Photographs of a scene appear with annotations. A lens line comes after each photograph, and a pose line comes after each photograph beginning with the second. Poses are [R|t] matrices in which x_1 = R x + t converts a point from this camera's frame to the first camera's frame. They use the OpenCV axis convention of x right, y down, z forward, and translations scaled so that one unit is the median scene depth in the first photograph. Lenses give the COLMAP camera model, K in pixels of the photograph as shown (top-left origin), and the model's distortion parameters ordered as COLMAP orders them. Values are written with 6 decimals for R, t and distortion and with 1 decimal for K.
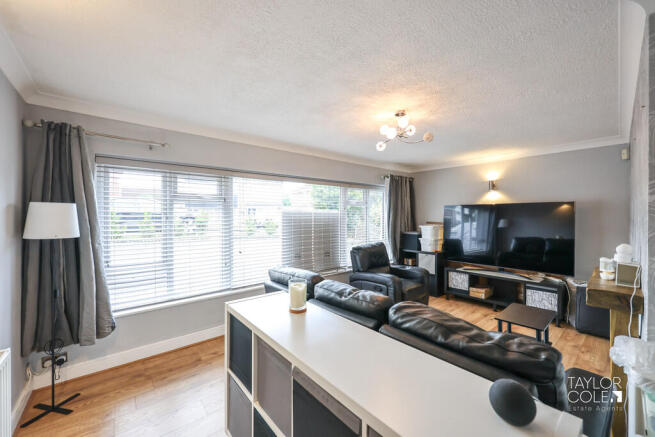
lens RADIAL K [[258.9, 0, 325.4], [0, 258.9, 219.5], [0, 0, 1]] dist [0.000974, 0.000132]
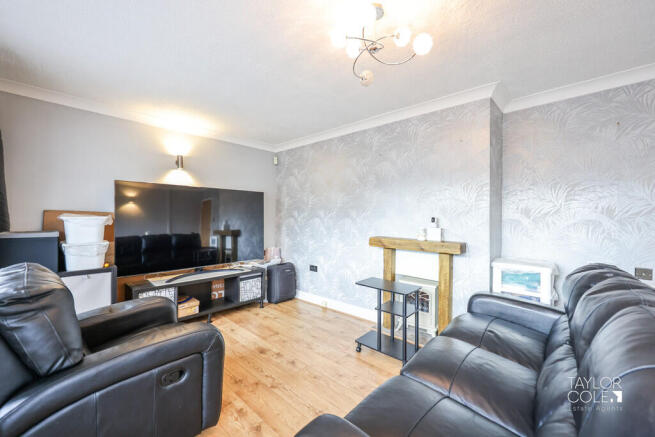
lens RADIAL K [[260.7, 0, 327.5], [0, 260.7, 218.5], [0, 0, 1]] dist [0.001381, 0.000090]
pose [[-0.128905, 0.008683, 0.991619, -0.169715], [0.014202, 0.999875, -0.006909, 0.045297], [-0.991555, 0.013192, -0.129013, 0.707083]]
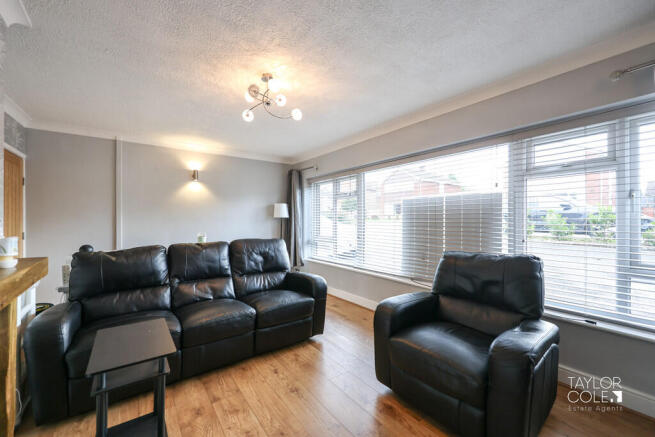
lens RADIAL K [[258.9, 0, 325.4], [0, 258.9, 219.5], [0, 0, 1]] dist [0.000974, 0.000132]
pose [[-0.033795, 0.004507, -0.999419, 0.695321], [-0.016453, 0.999852, 0.005065, 0.037594], [0.999293, 0.016615, -0.033716, 0.739813]]
